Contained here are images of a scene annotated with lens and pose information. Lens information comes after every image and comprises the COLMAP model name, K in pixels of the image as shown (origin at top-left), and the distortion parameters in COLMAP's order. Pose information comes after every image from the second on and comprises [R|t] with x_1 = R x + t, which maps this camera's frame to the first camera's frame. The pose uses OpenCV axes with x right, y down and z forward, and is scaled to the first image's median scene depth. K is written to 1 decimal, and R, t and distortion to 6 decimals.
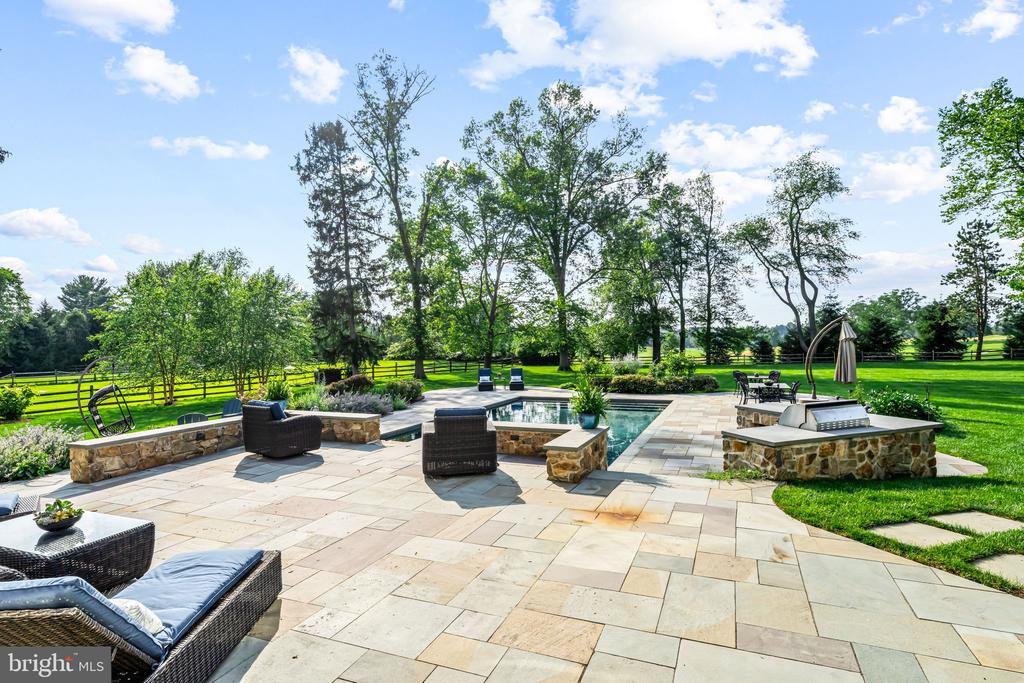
lens RADIAL K [[533.1, 0, 515.6], [0, 533.1, 345.0], [0, 0, 1]] dist [0.001548, -0.000149]
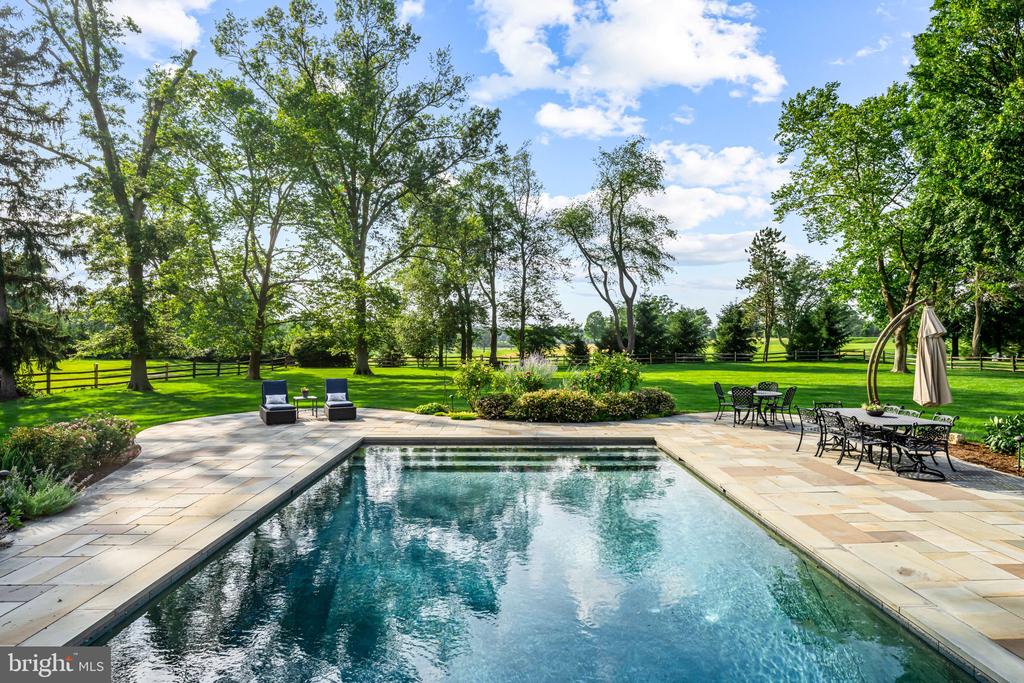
lens RADIAL K [[562.6, 0, 515.3], [0, 562.6, 349.2], [0, 0, 1]] dist [0.004745, -0.000222]
pose [[0.920055, 0.009911, 0.391664, -0.027198], [-0.013992, 0.999873, 0.007565, 0.002348], [-0.391539, -0.012440, 0.920077, 0.178703]]
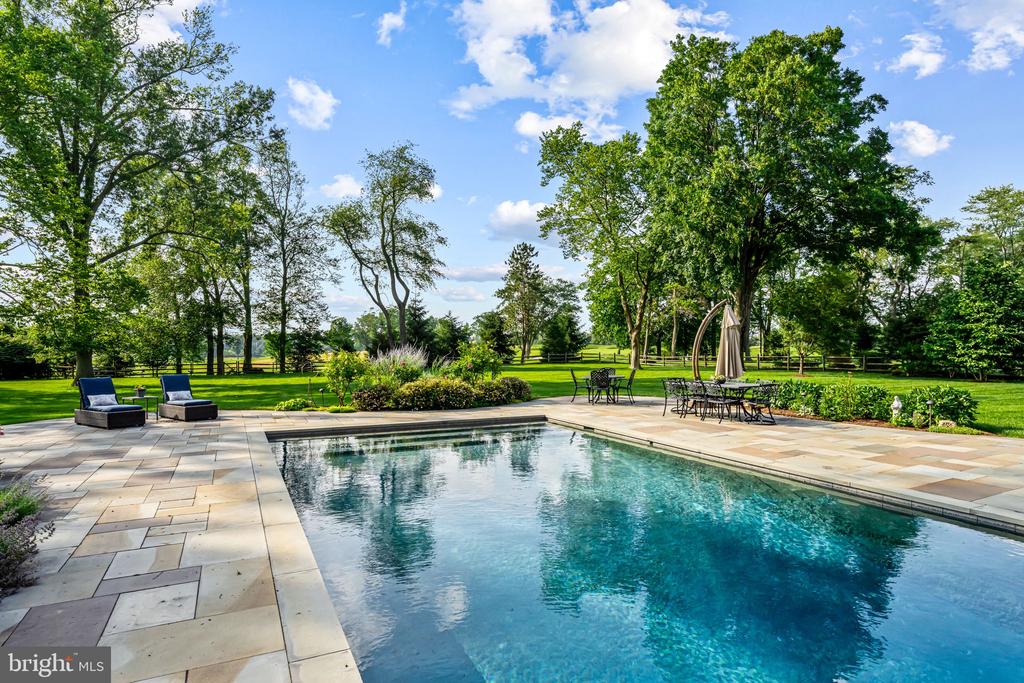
lens RADIAL K [[572.0, 0, 513.0], [0, 572.0, 346.7], [0, 0, 1]] dist [0.005664, -0.001814]
pose [[0.661821, 0.016057, 0.749490, -0.087076], [-0.005756, 0.999850, -0.016338, 0.011598], [-0.749640, 0.006499, 0.661814, 0.202559]]
